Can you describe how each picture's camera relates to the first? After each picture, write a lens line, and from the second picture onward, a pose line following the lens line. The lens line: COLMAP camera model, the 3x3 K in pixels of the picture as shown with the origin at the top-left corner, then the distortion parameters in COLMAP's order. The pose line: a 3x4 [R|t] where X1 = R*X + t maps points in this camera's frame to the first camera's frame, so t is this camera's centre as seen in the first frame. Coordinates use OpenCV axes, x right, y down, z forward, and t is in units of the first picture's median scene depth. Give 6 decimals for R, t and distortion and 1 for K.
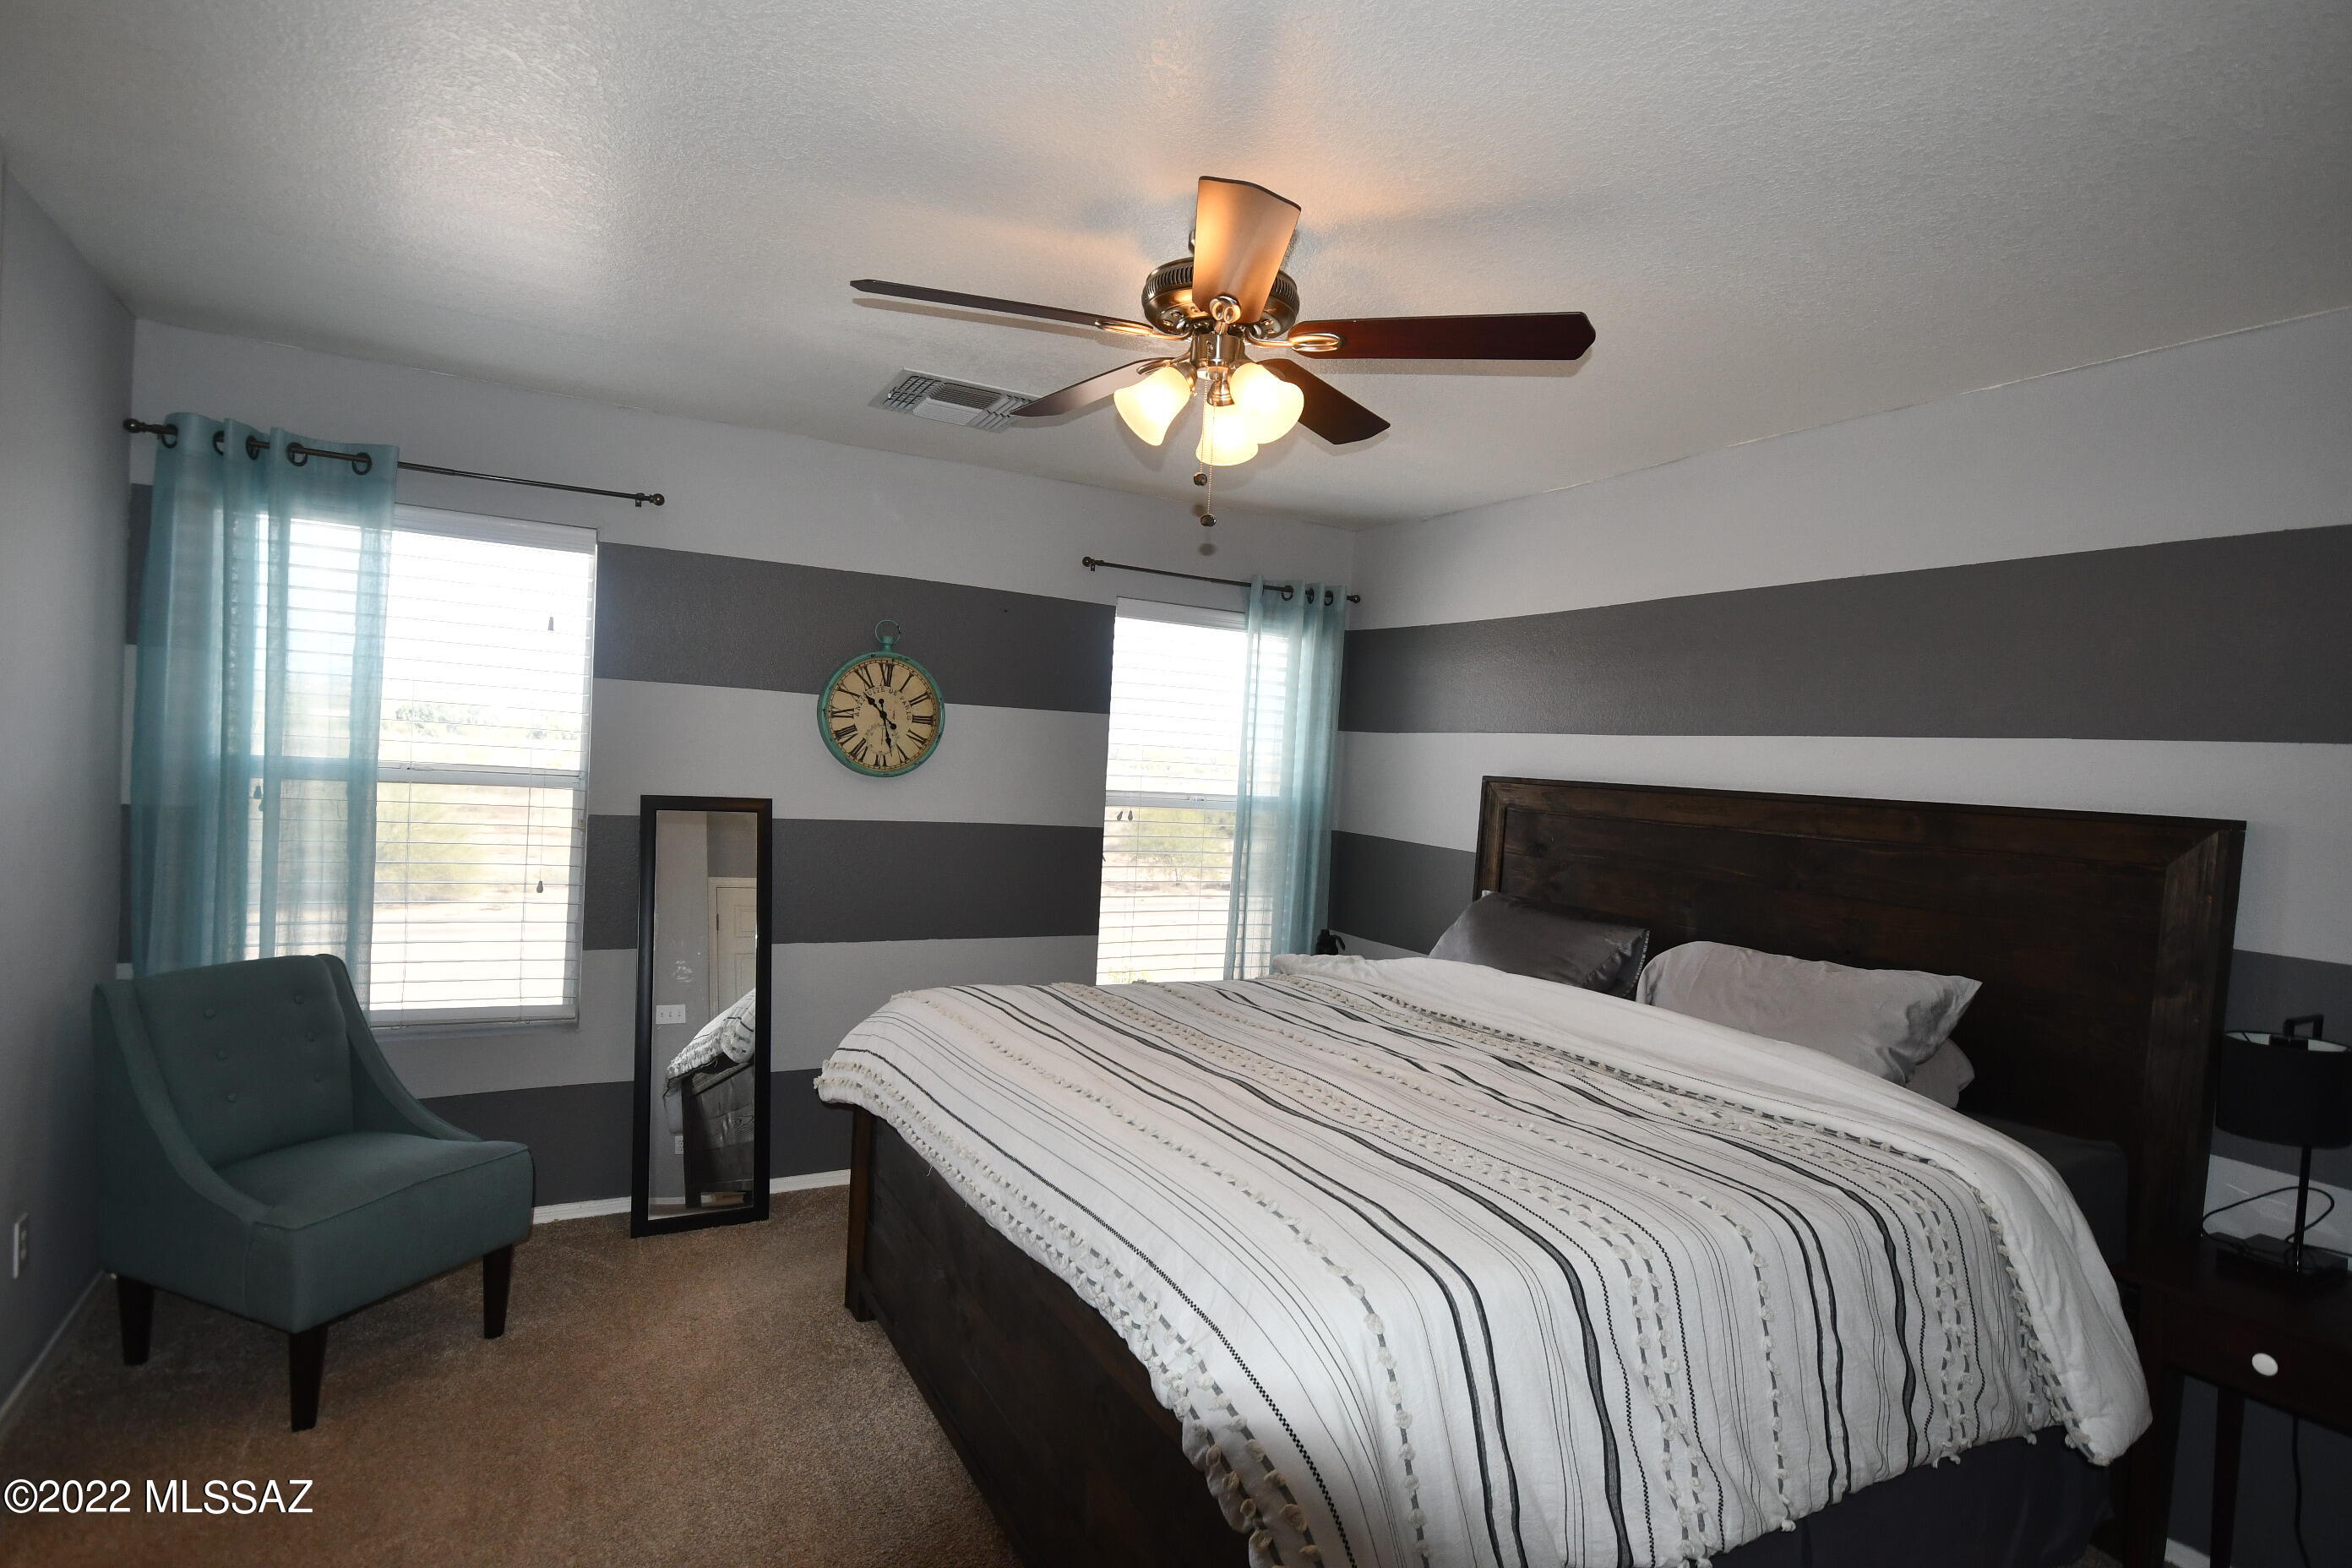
lens RADIAL K [[1214.7, 0, 1176.0], [0, 1214.7, 784.0], [0, 0, 1]] dist [0.001759, 0.000231]
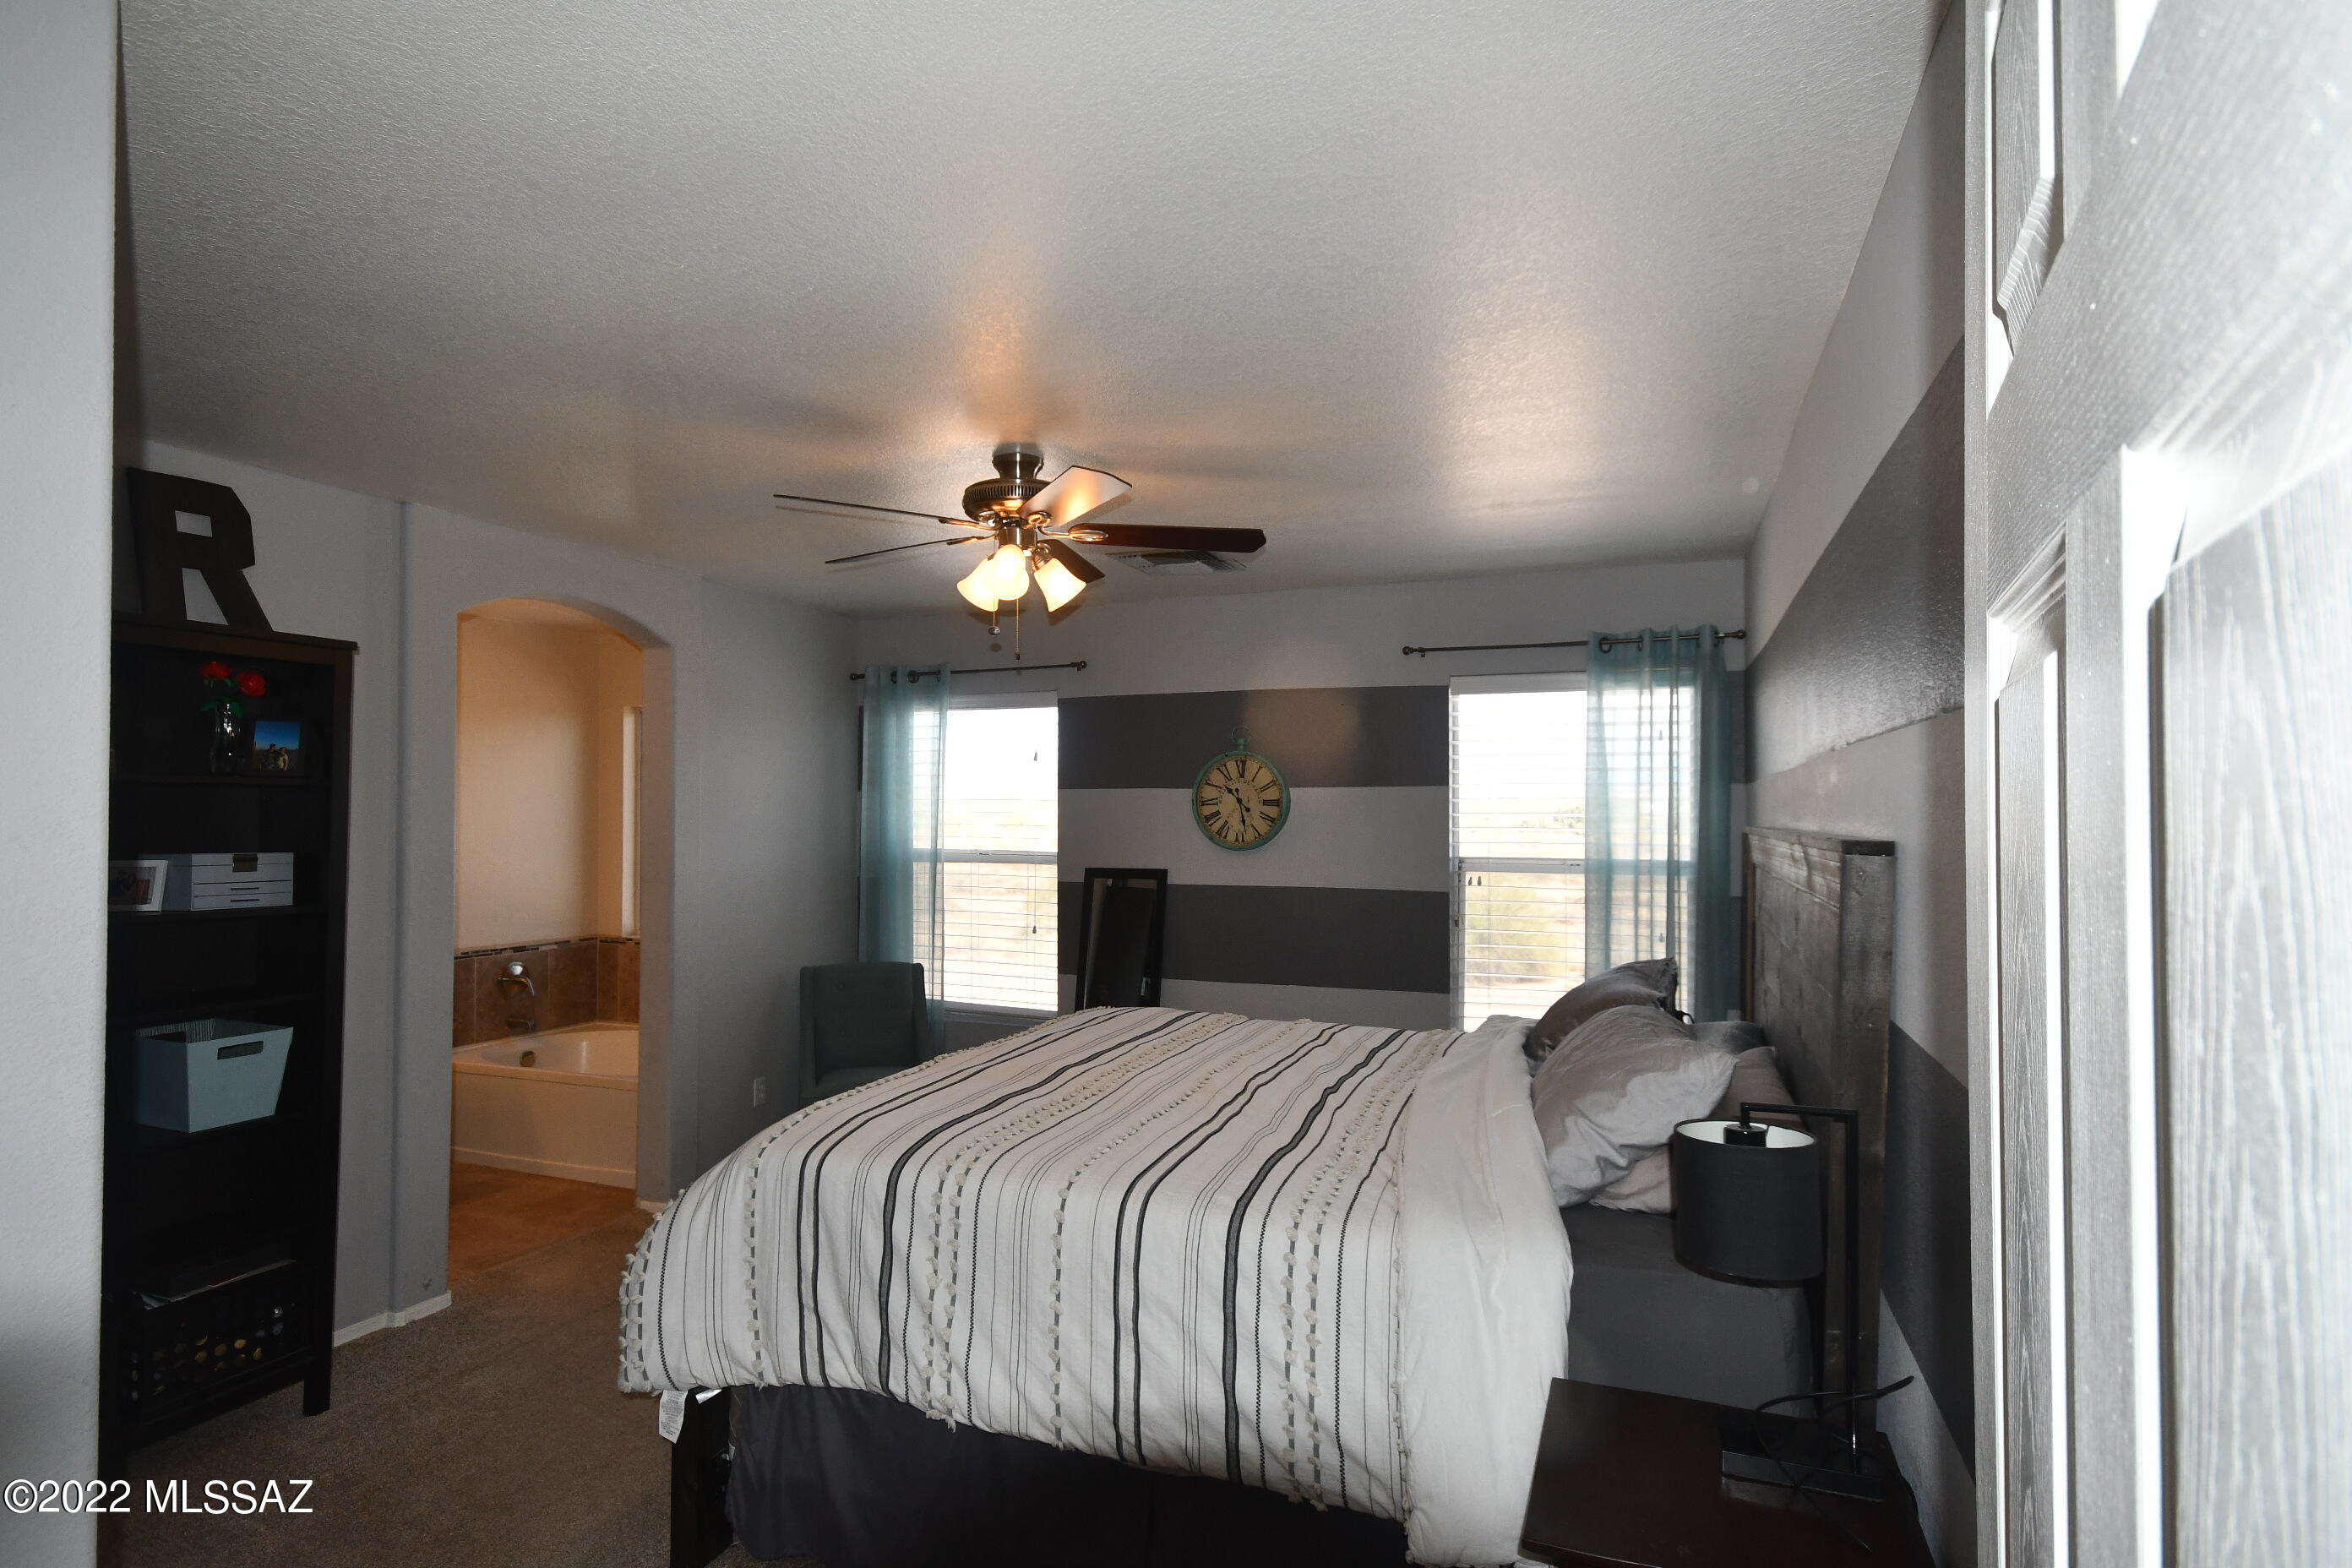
lens RADIAL K [[1213.6, 0, 1179.4], [0, 1213.6, 796.7], [0, 0, 1]] dist [-0.000540, 0.000125]
pose [[0.639084, -0.067369, -0.766181, 0.701094], [0.014902, 0.997054, -0.075239, 0.033269], [0.768993, 0.036667, 0.638205, 0.154427]]
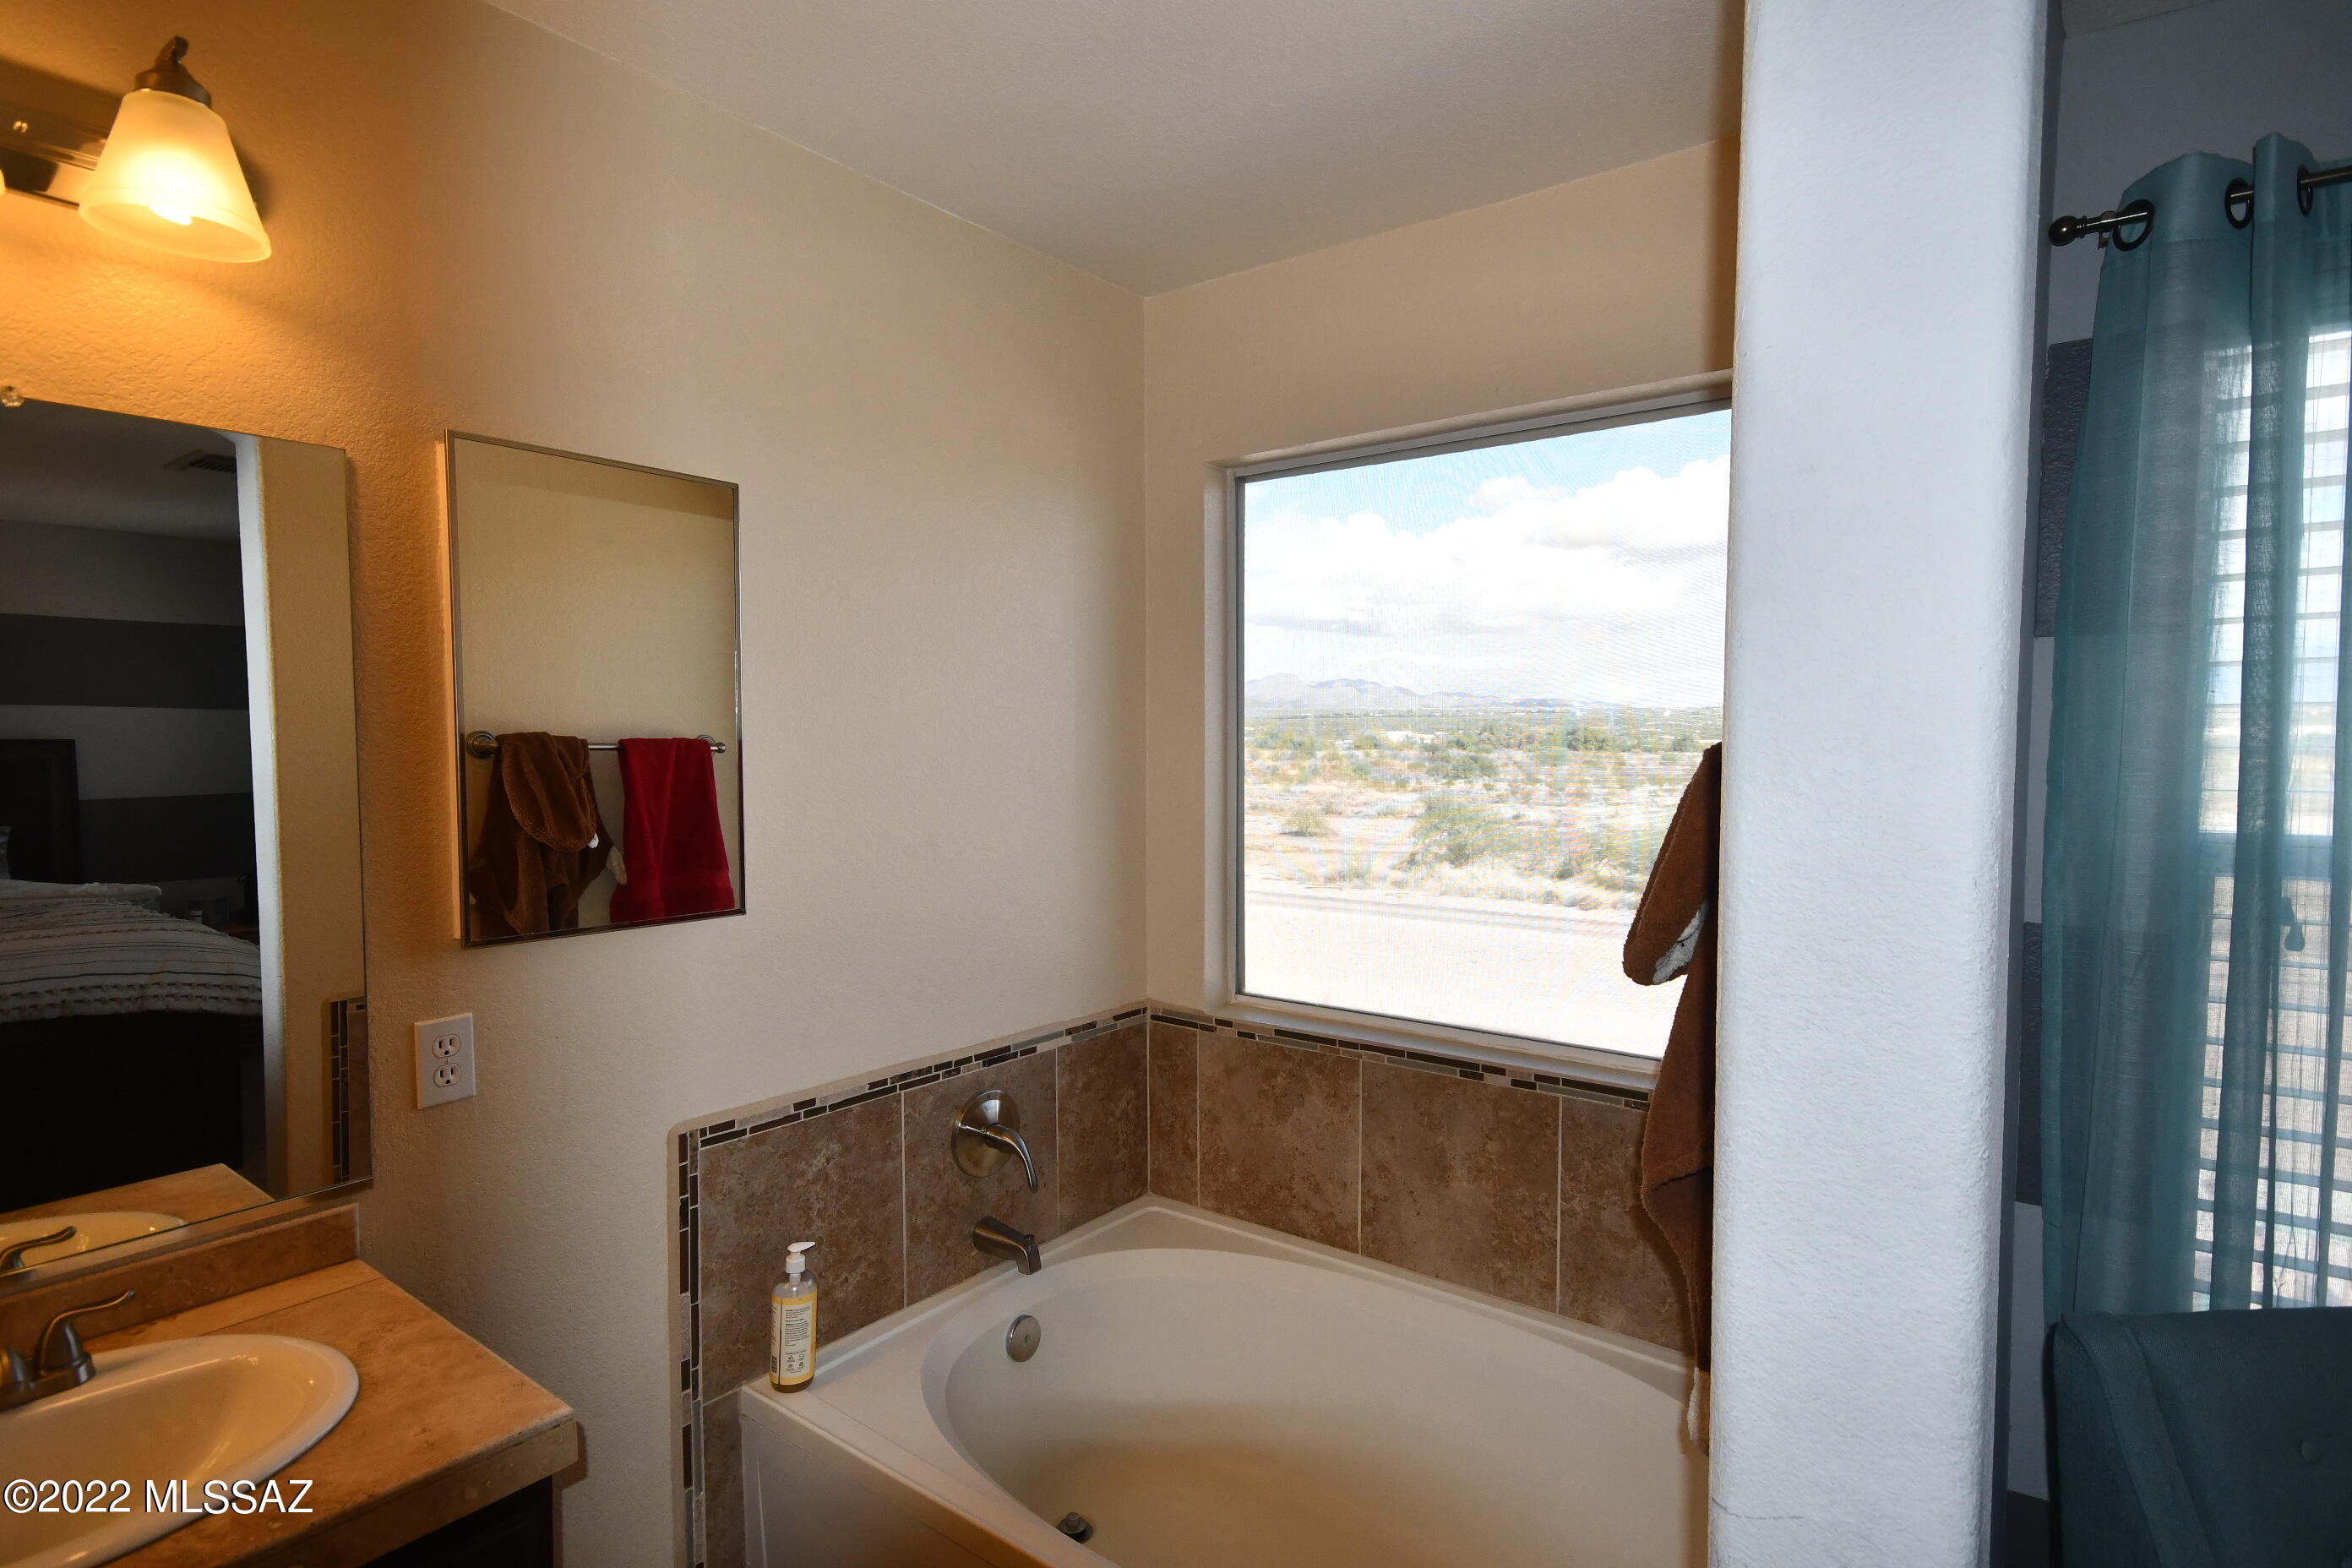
lens RADIAL K [[1213.6, 0, 1179.4], [0, 1213.6, 796.7], [0, 0, 1]] dist [-0.000540, 0.000125]
pose [[0.392633, -0.009321, -0.919648, -0.412545], [0.000550, 0.999951, -0.009899, -0.030320], [0.919695, 0.003381, 0.392619, 0.340473]]
